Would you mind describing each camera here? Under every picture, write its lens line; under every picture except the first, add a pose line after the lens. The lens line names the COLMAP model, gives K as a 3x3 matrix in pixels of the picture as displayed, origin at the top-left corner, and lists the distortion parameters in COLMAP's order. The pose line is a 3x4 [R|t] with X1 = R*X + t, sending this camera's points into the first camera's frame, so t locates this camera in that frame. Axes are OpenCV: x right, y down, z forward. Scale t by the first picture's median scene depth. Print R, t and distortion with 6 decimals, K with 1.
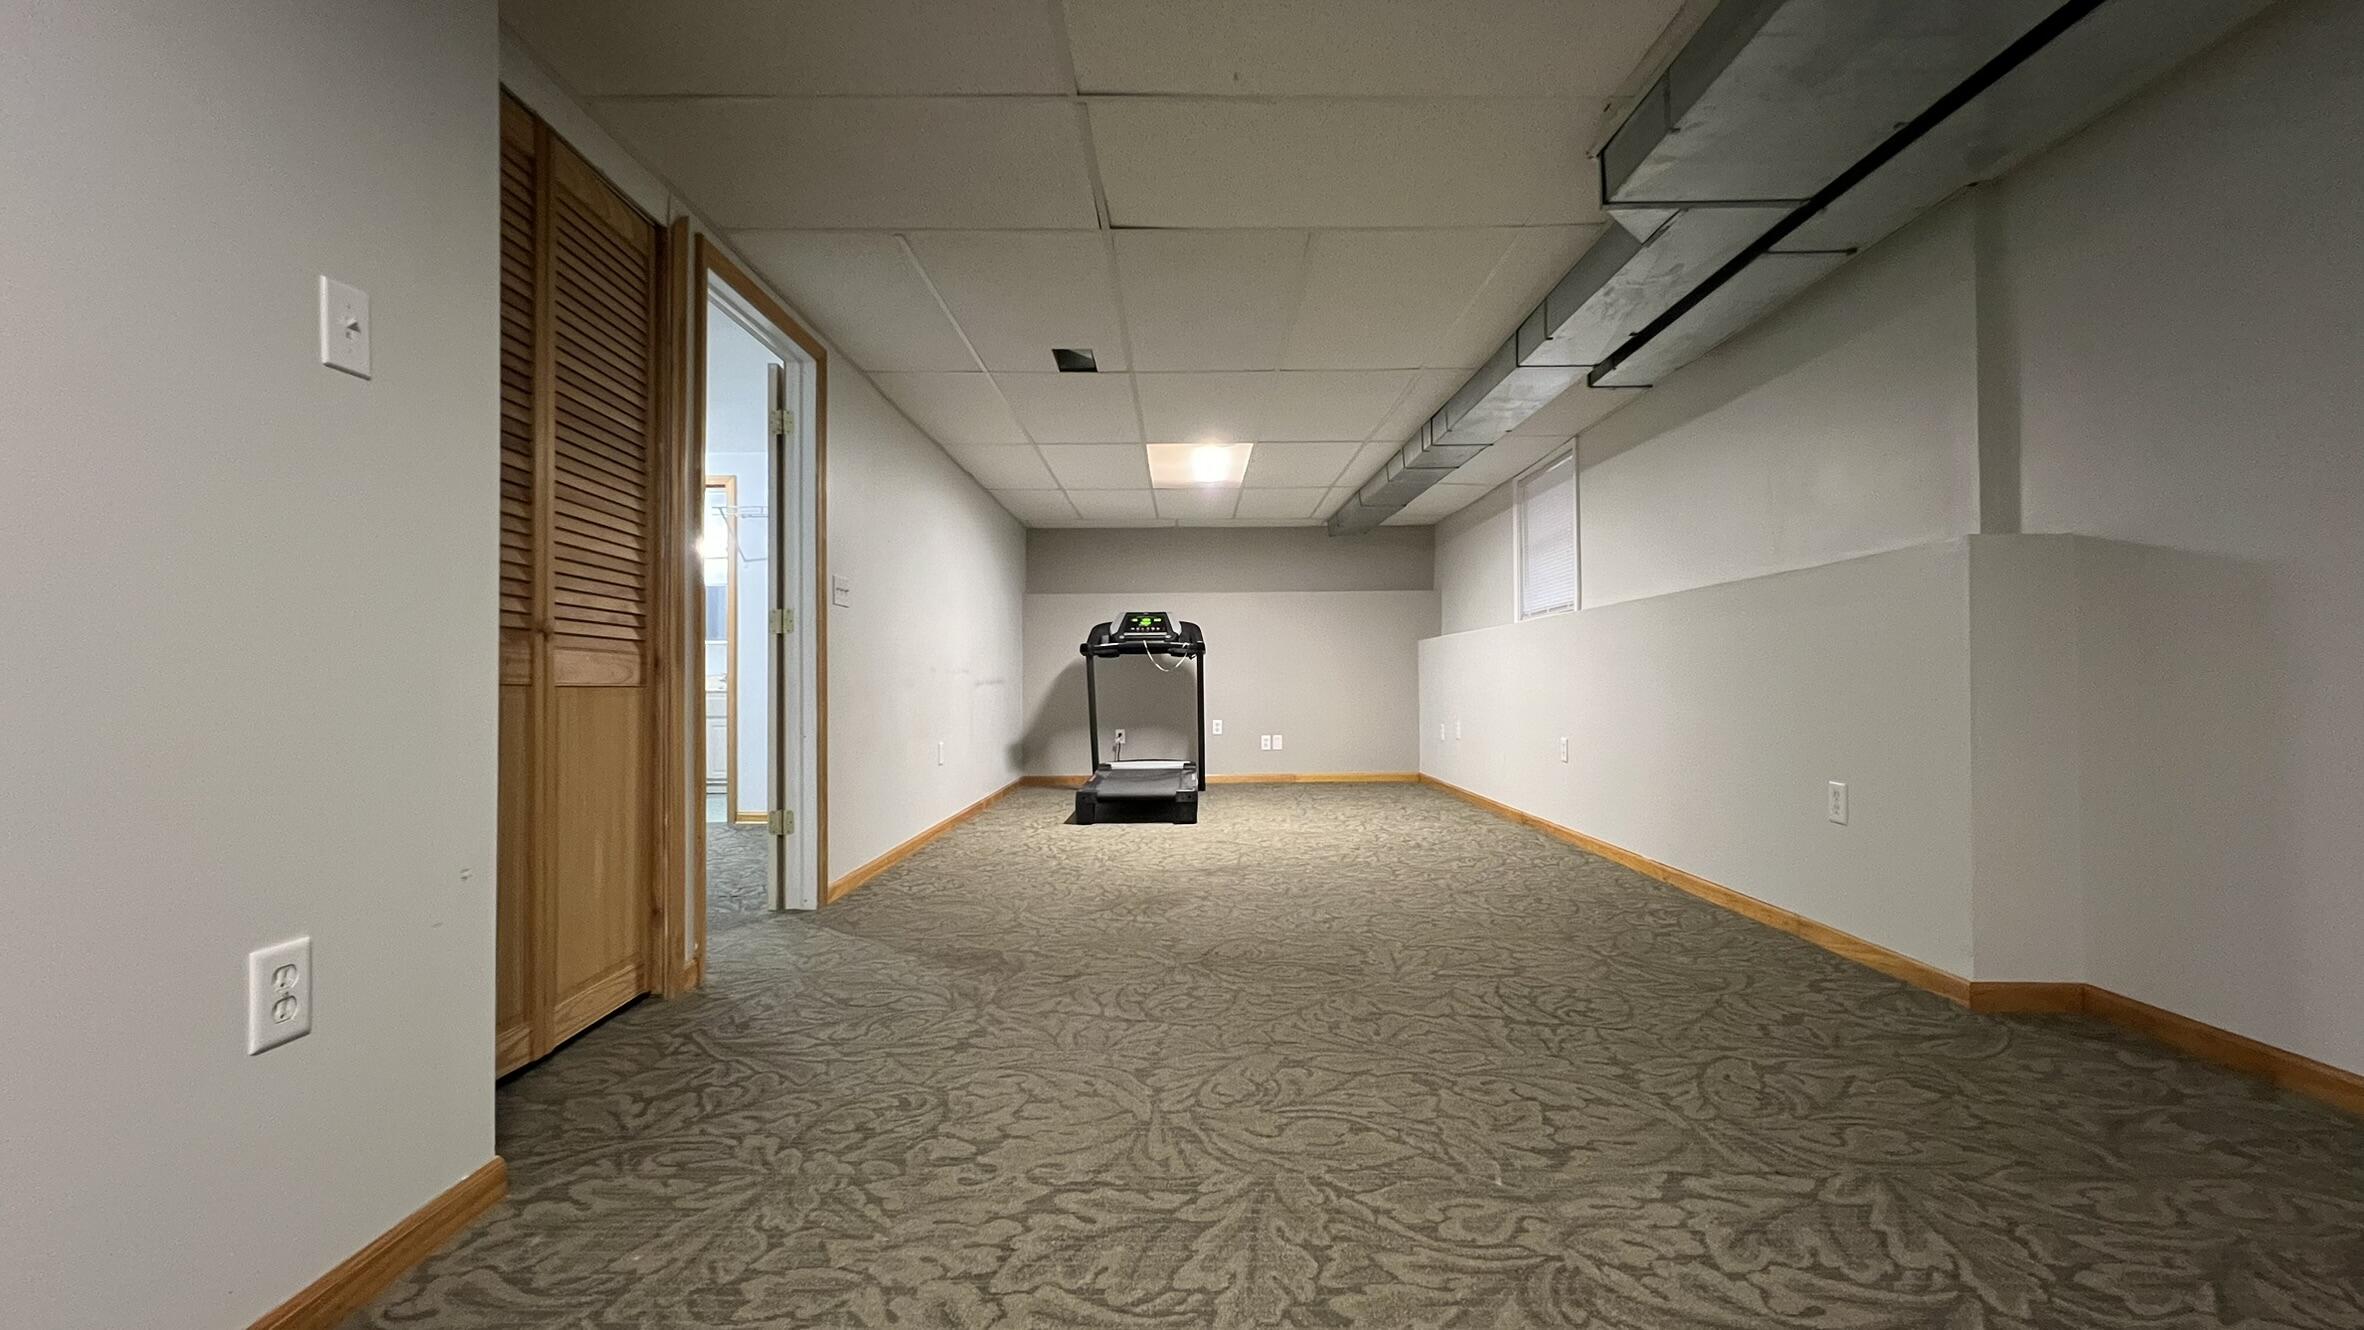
lens RADIAL K [[942.7, 0, 1182.0], [0, 942.7, 665.0], [0, 0, 1]] dist [-0.000829, -0.000195]
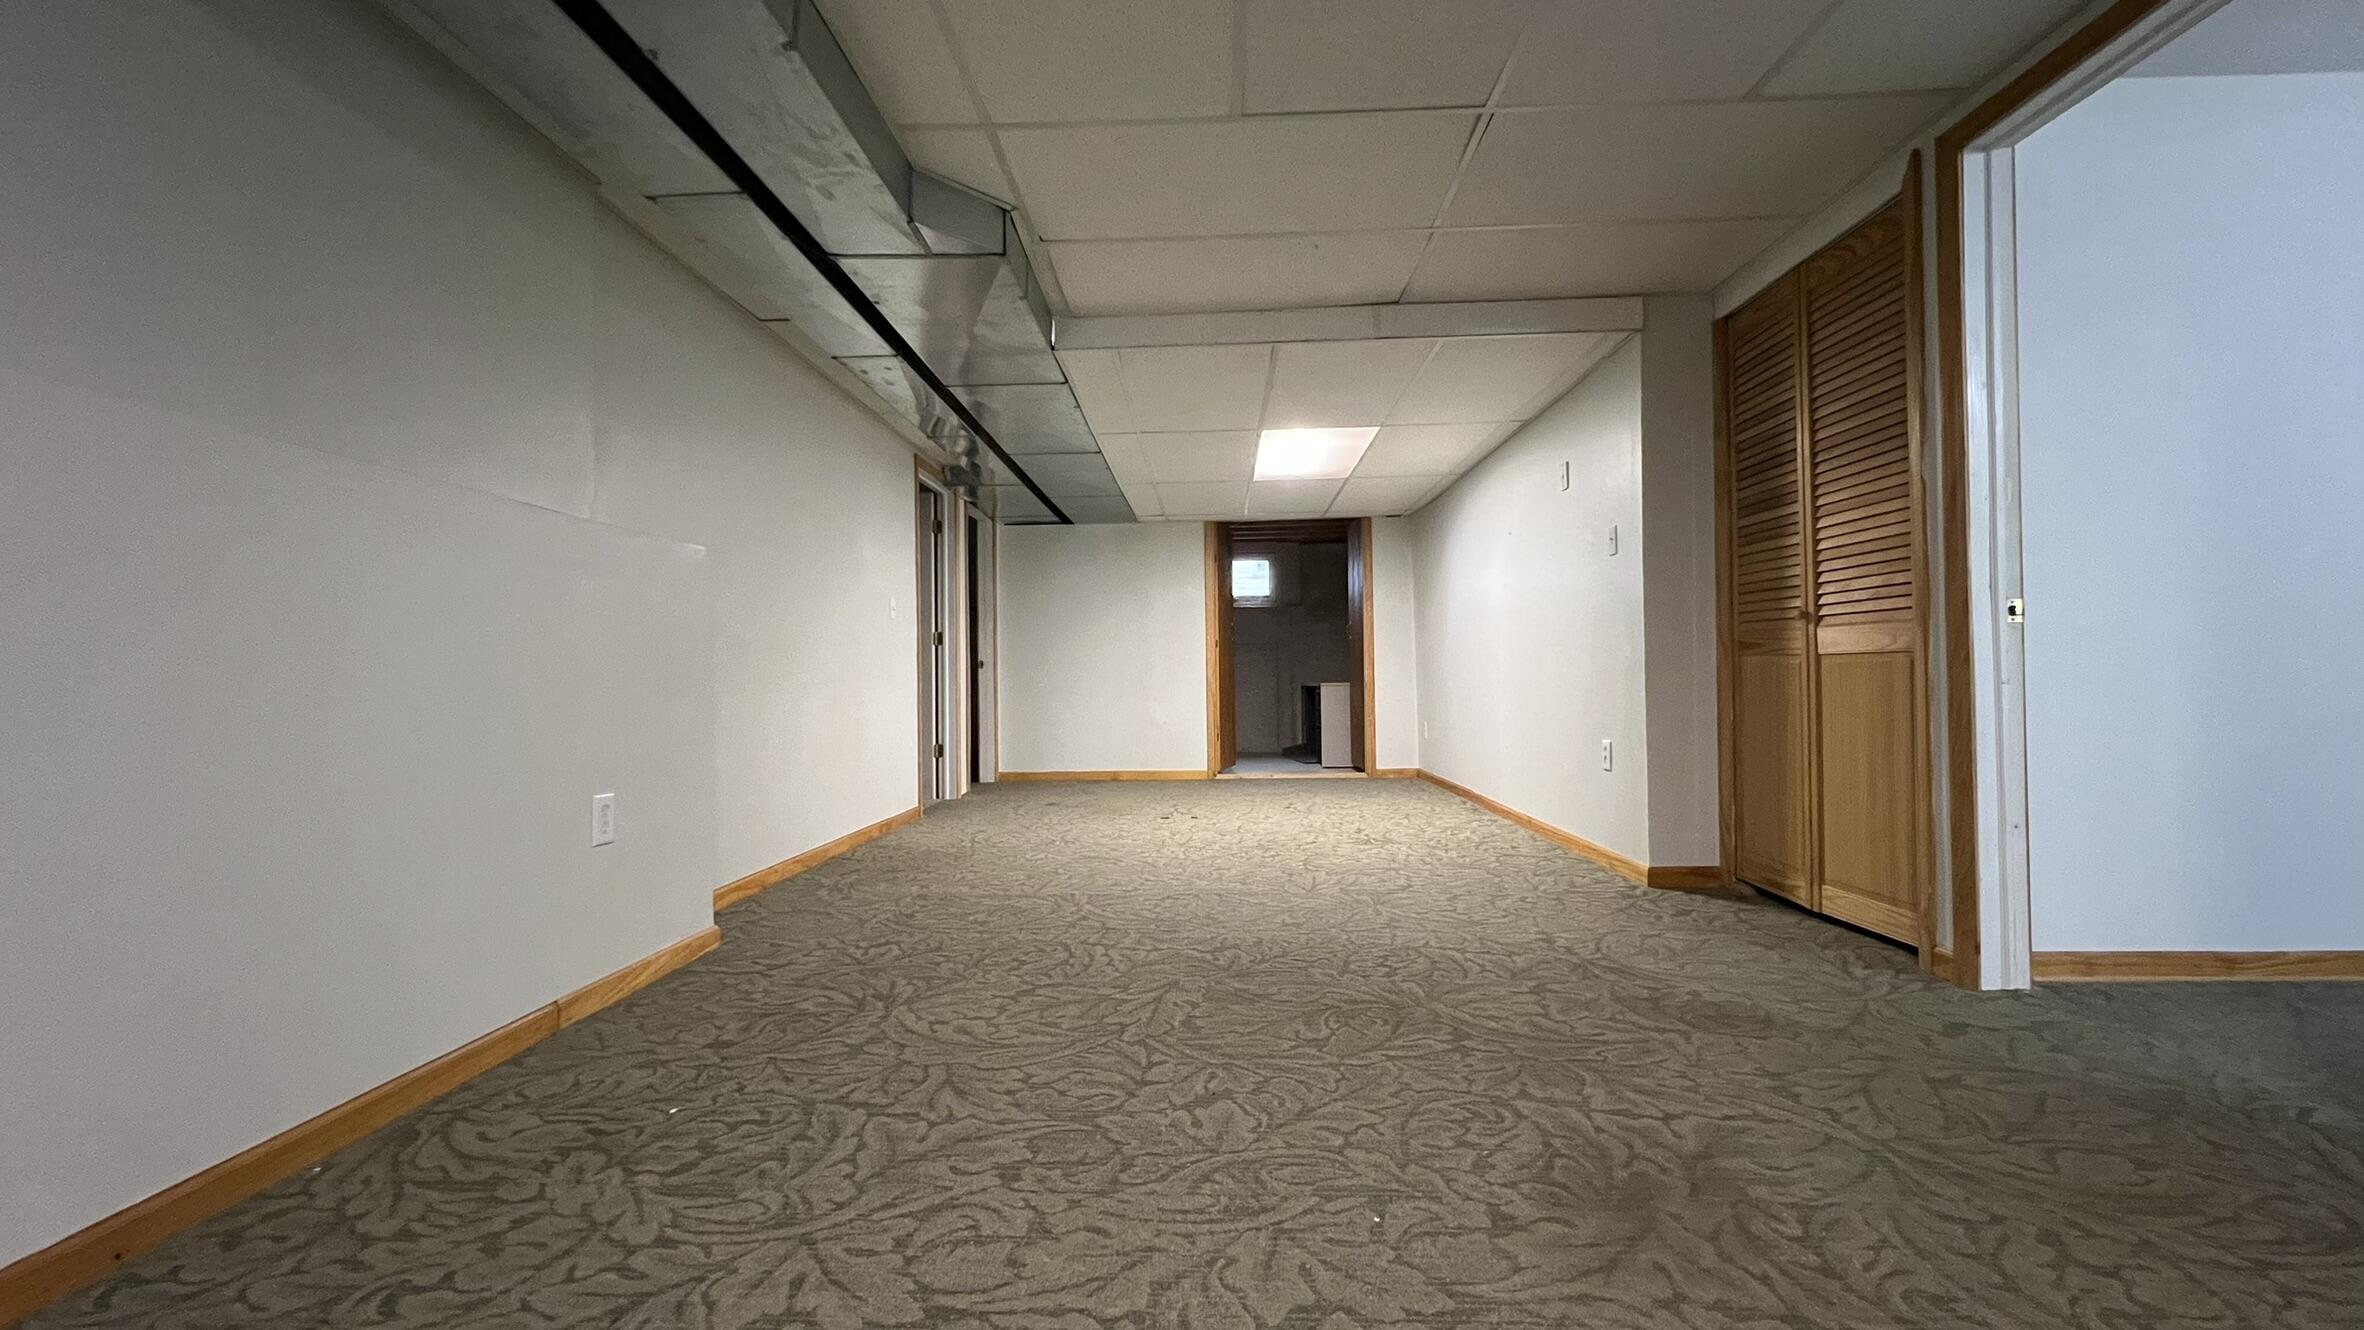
lens RADIAL K [[942.7, 0, 1182.0], [0, 942.7, 665.0], [0, 0, 1]] dist [-0.000829, -0.000195]
pose [[-0.999224, 0.020701, 0.033514, 0.189656], [0.019426, 0.999091, -0.037948, 0.060335], [-0.034269, -0.037268, -0.998718, 2.014481]]
